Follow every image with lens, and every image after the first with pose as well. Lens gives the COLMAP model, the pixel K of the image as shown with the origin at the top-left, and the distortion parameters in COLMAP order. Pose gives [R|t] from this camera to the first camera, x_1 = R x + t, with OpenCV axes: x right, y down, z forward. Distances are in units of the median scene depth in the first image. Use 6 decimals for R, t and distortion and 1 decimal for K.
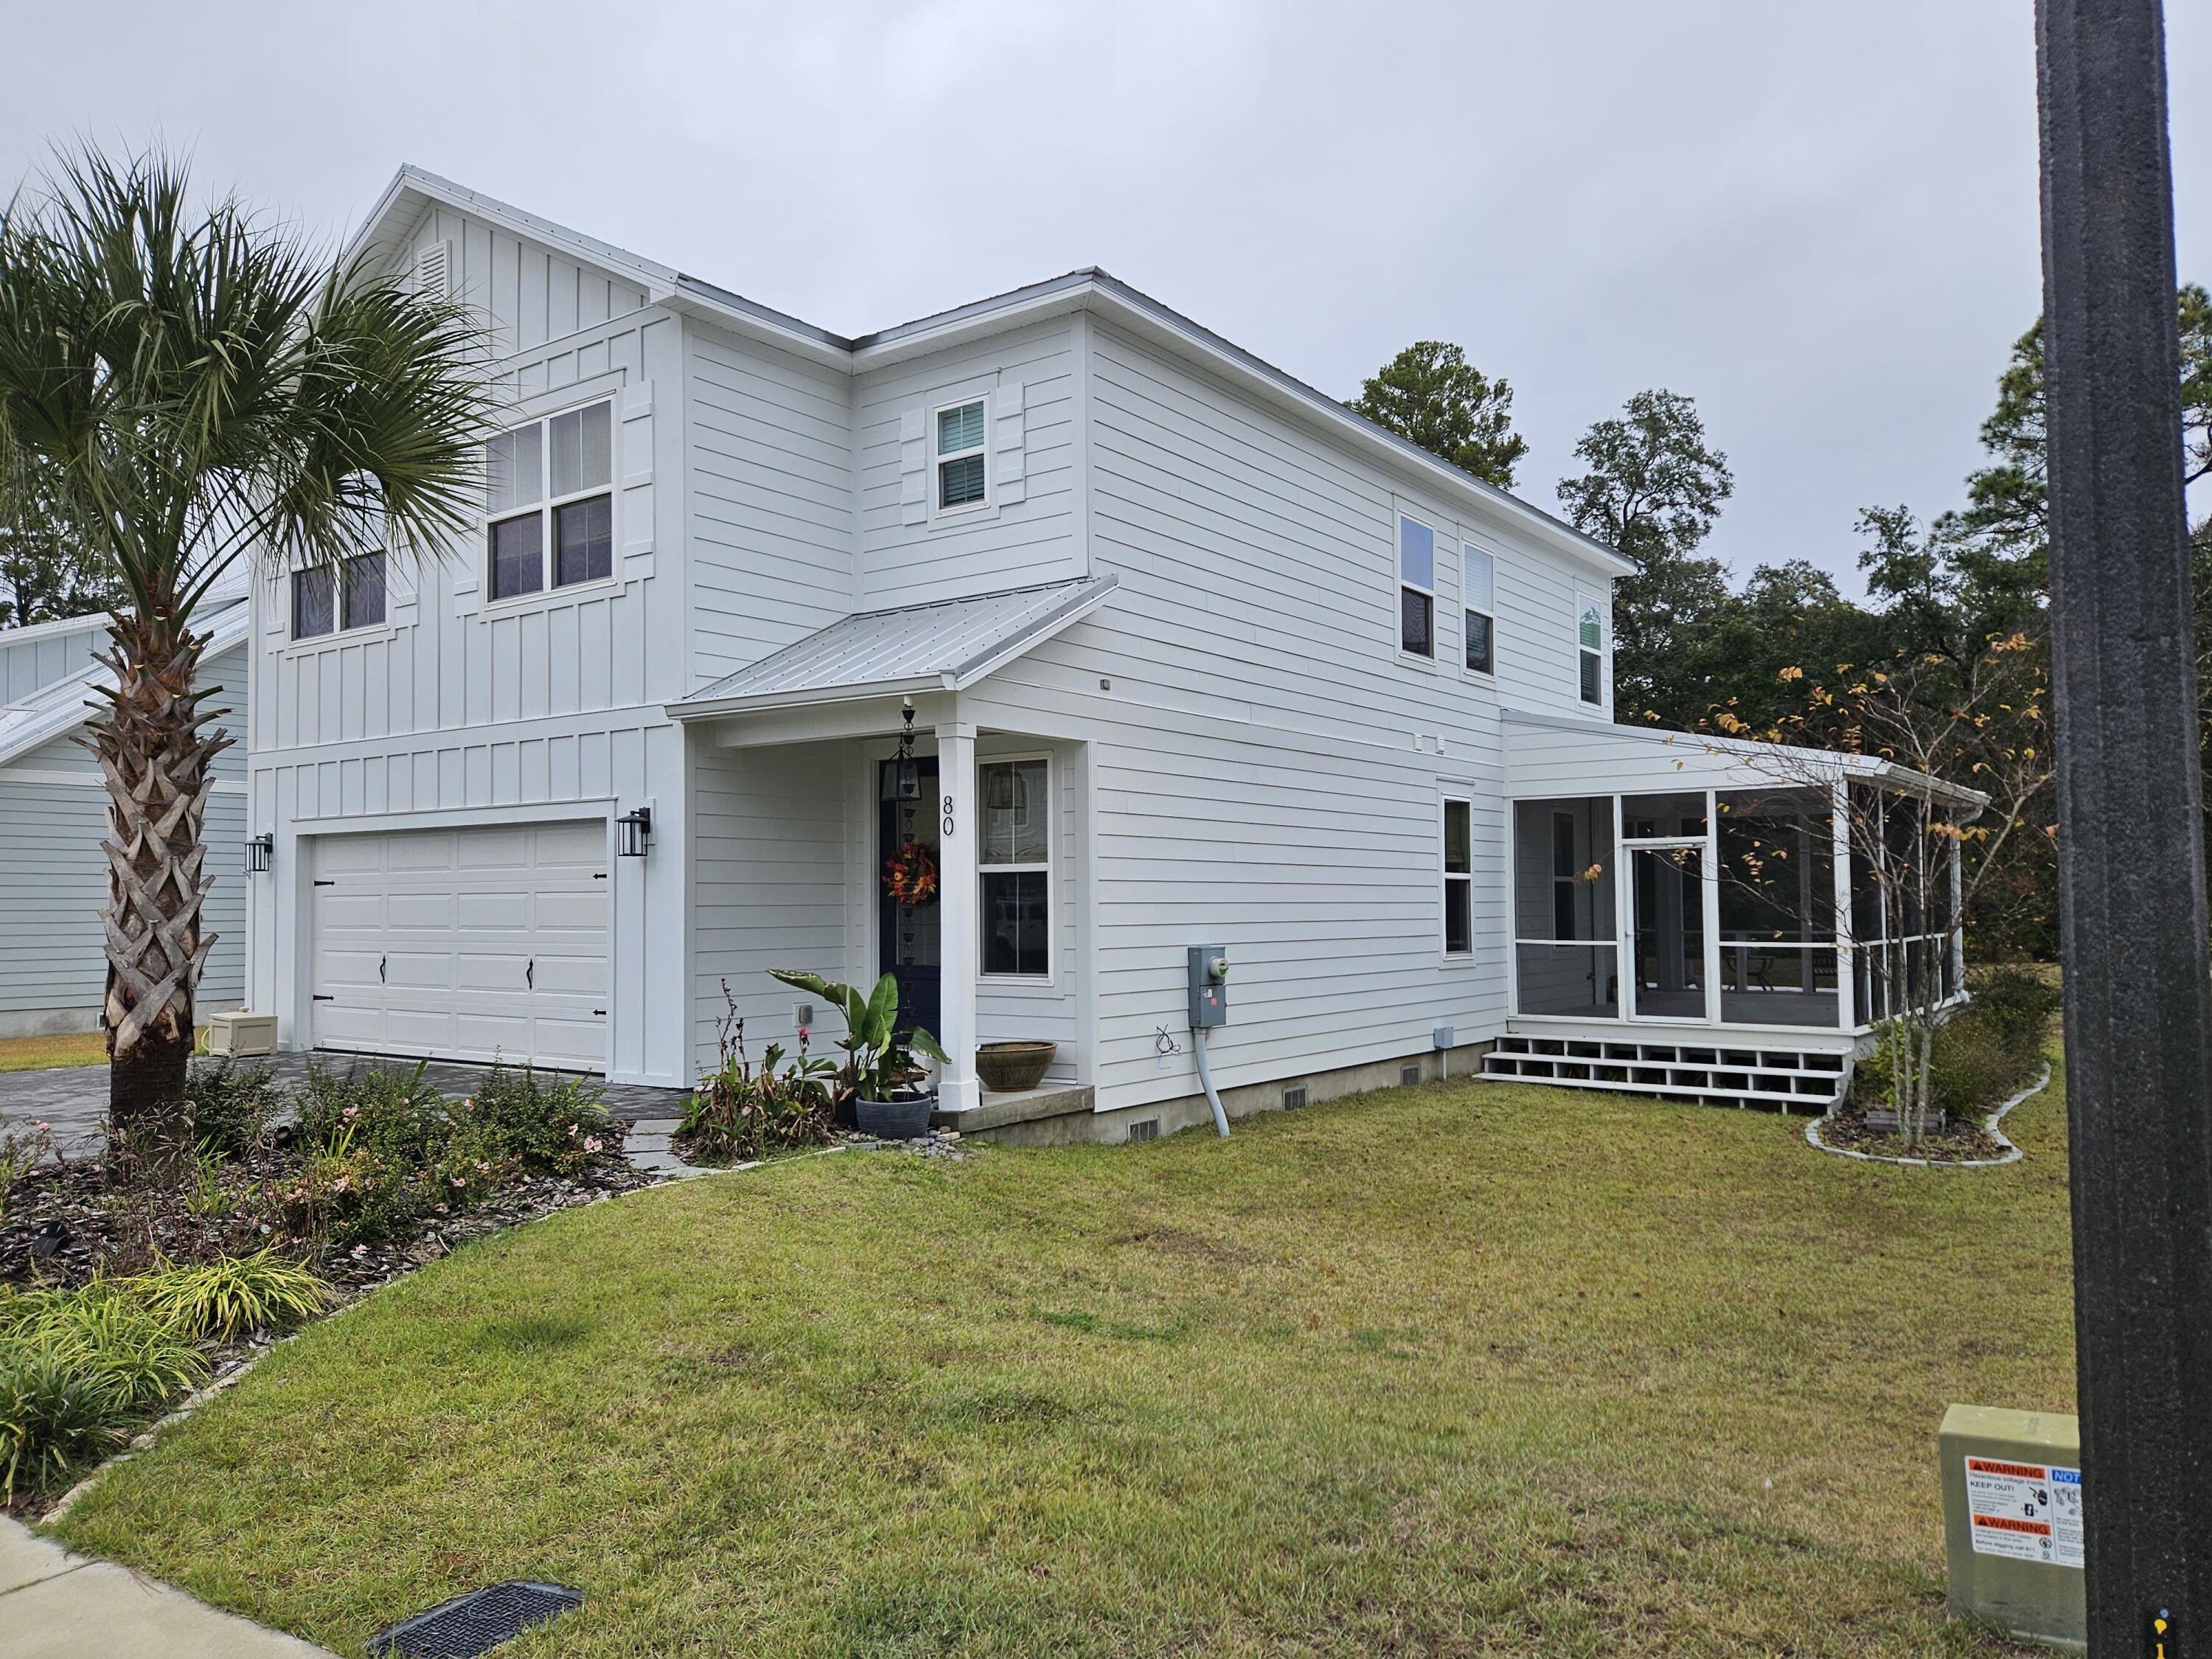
lens RADIAL K [[1541.5, 0, 1106.0], [0, 1541.5, 829.5], [0, 0, 1]] dist [0.068814, -0.039829]
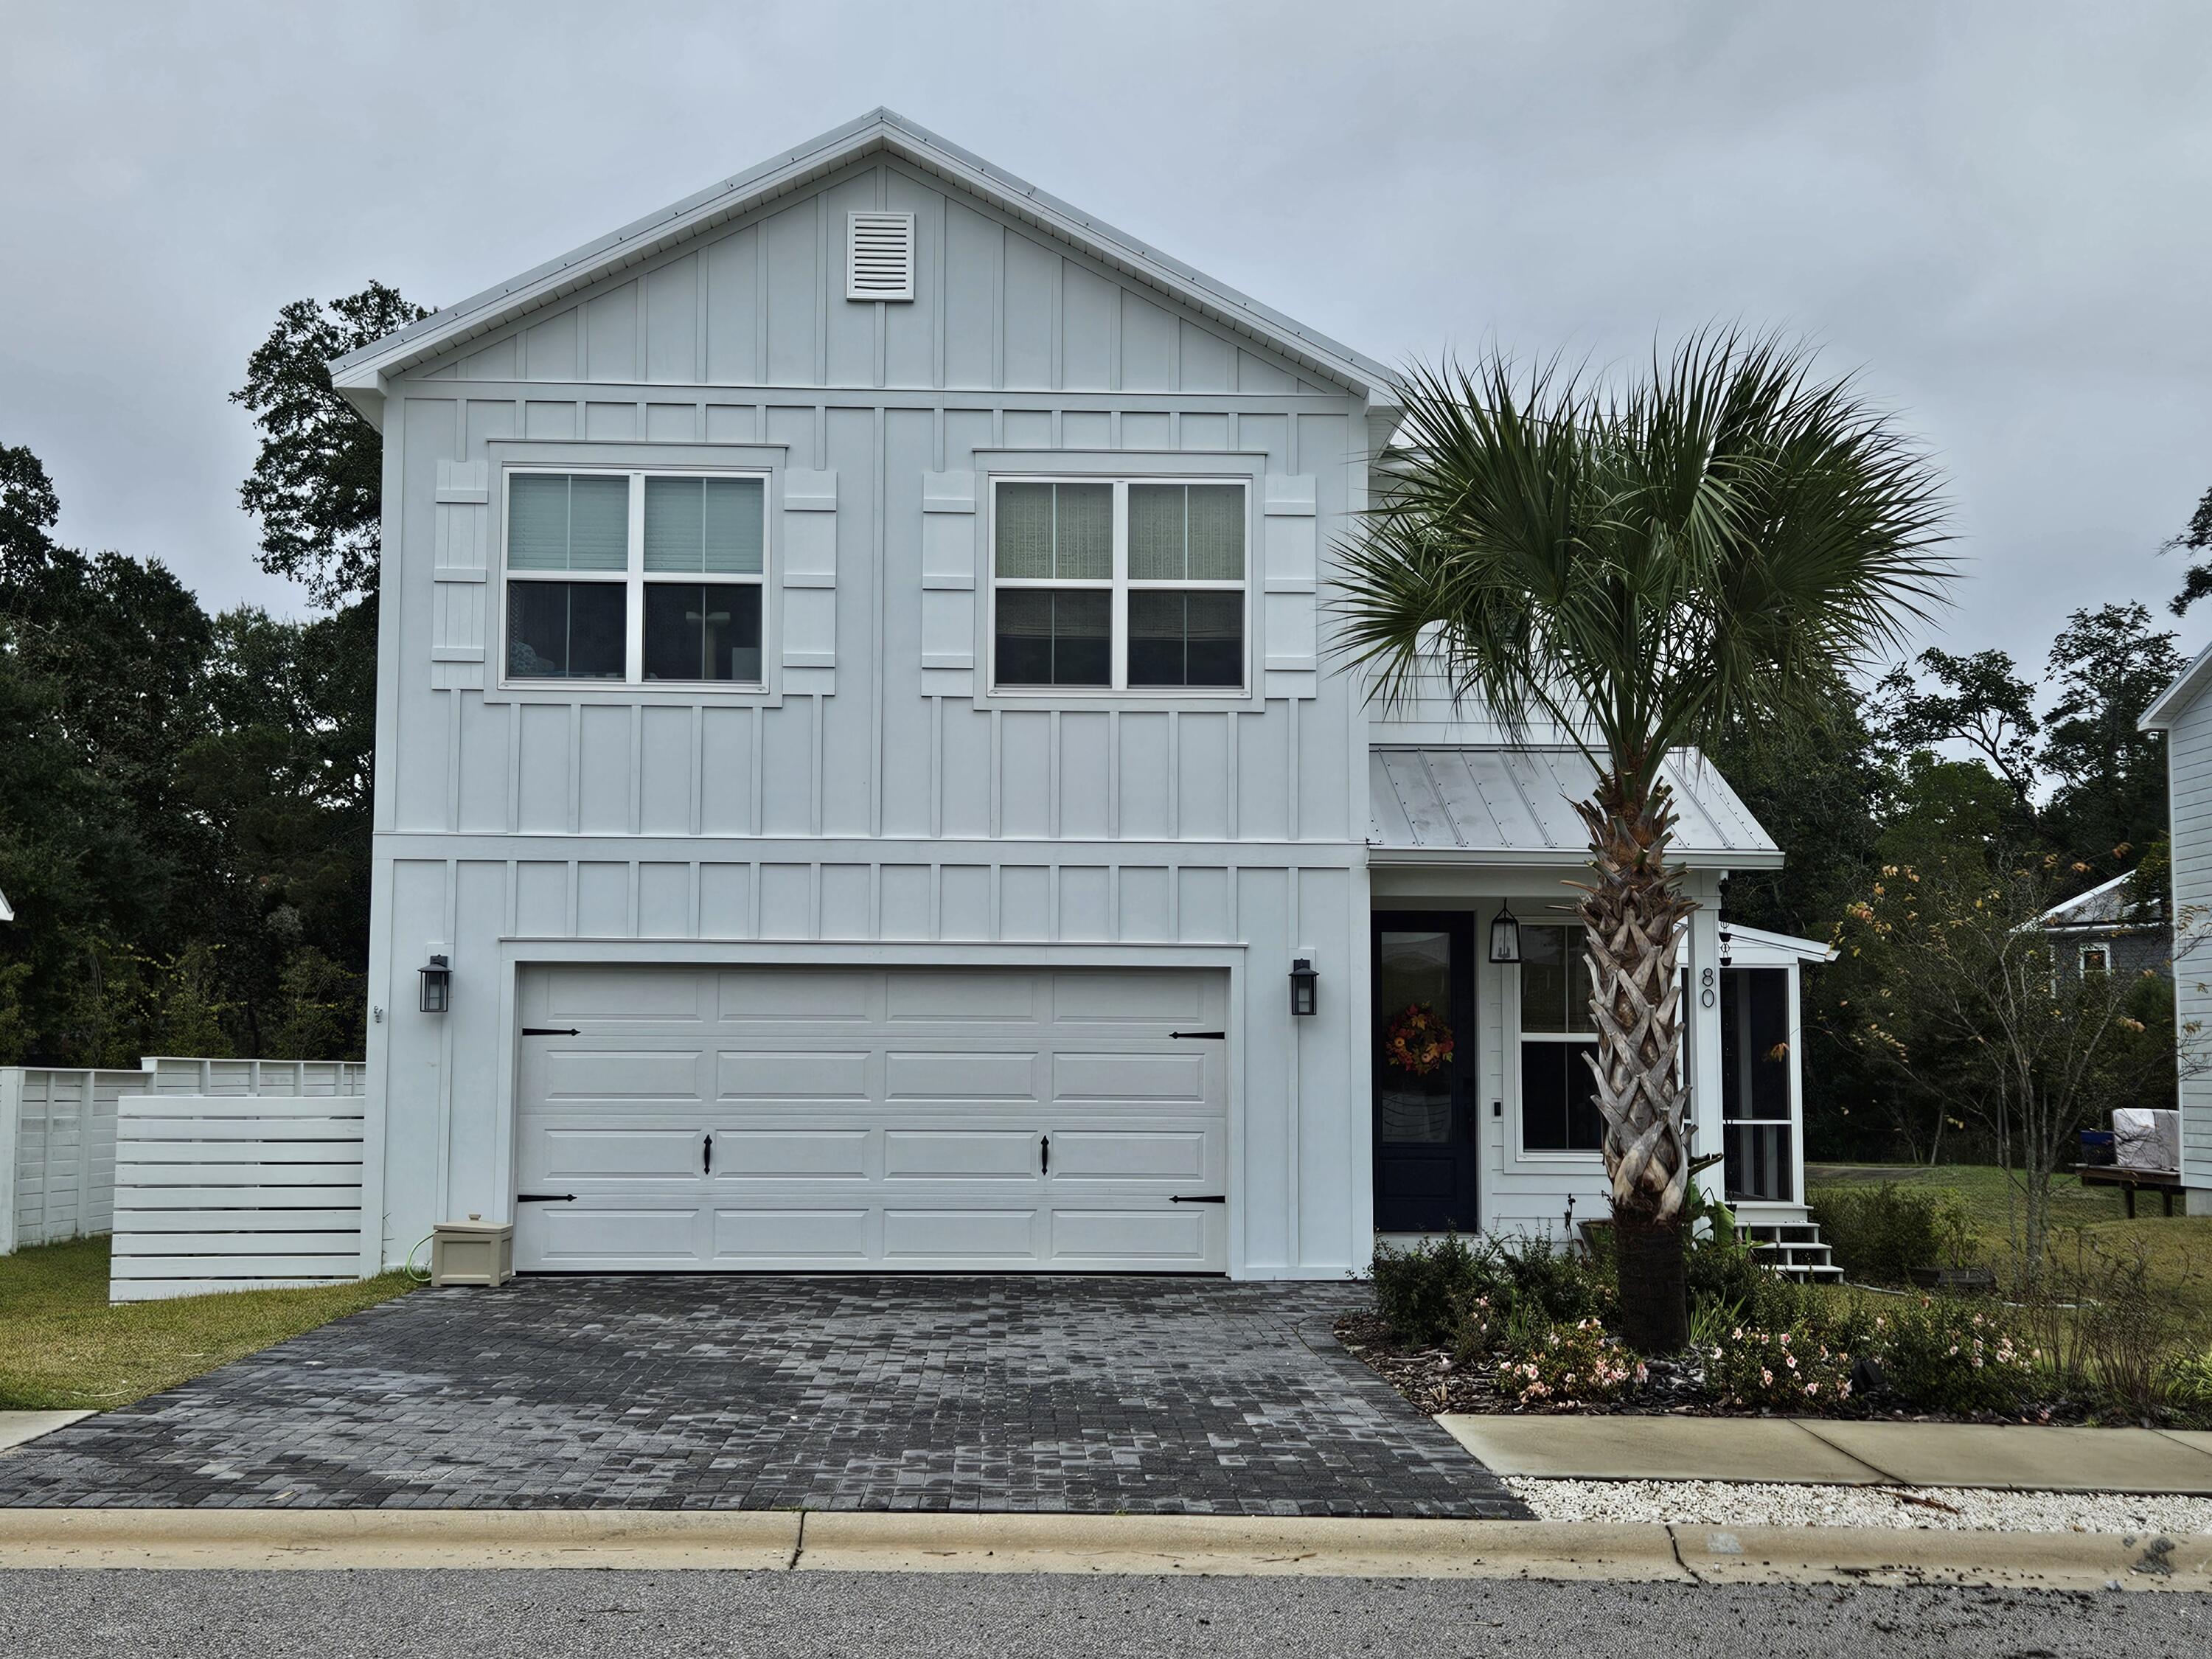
lens RADIAL K [[2441.8, 0, 1104.3], [0, 2441.8, 861.3], [0, 0, 1]] dist [0.078707, -0.056092]
pose [[0.785543, 0.064653, 0.615420, -0.980444], [-0.040334, 0.997762, -0.053336, 0.006636], [-0.617491, 0.017076, 0.786392, -0.012227]]
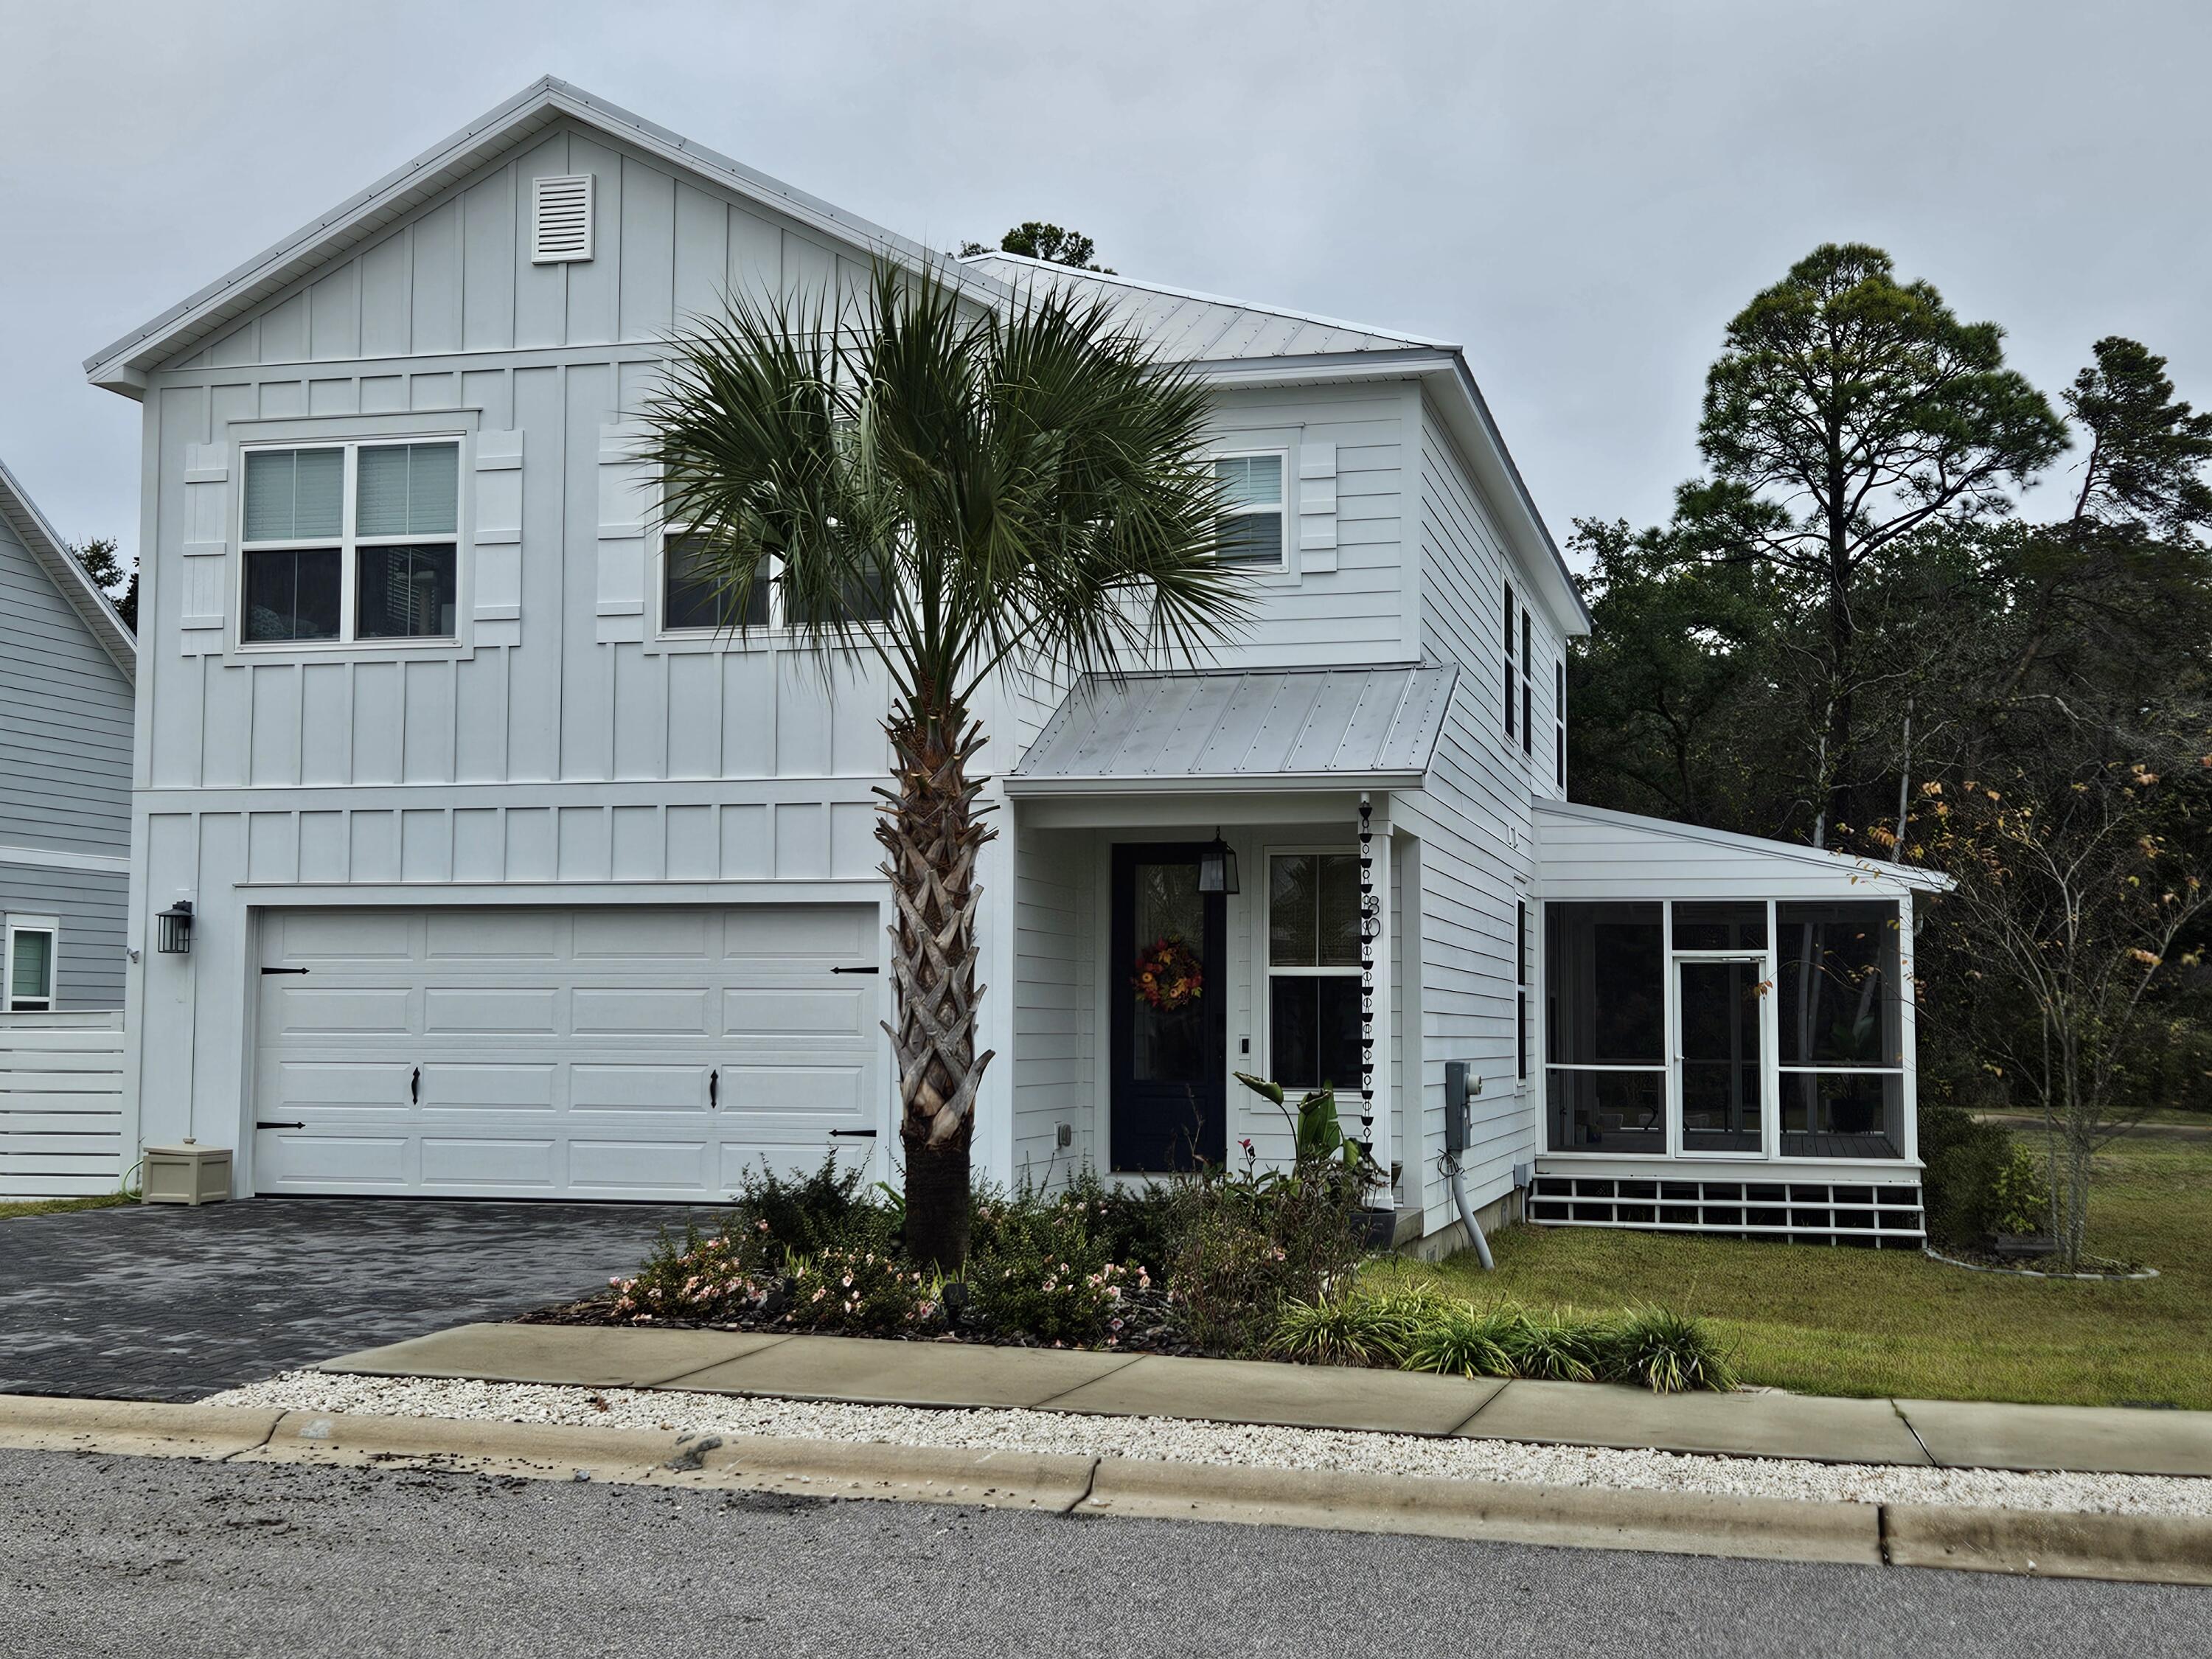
lens RADIAL K [[2578.7, 0, 1106.0], [0, 2578.7, 829.5], [0, 0, 1]] dist [0.082221, -0.052574]
pose [[0.930235, 0.040840, 0.364685, -0.588759], [-0.030023, 0.998926, -0.035284, -0.001294], [-0.365735, 0.021874, 0.930462, -0.298562]]
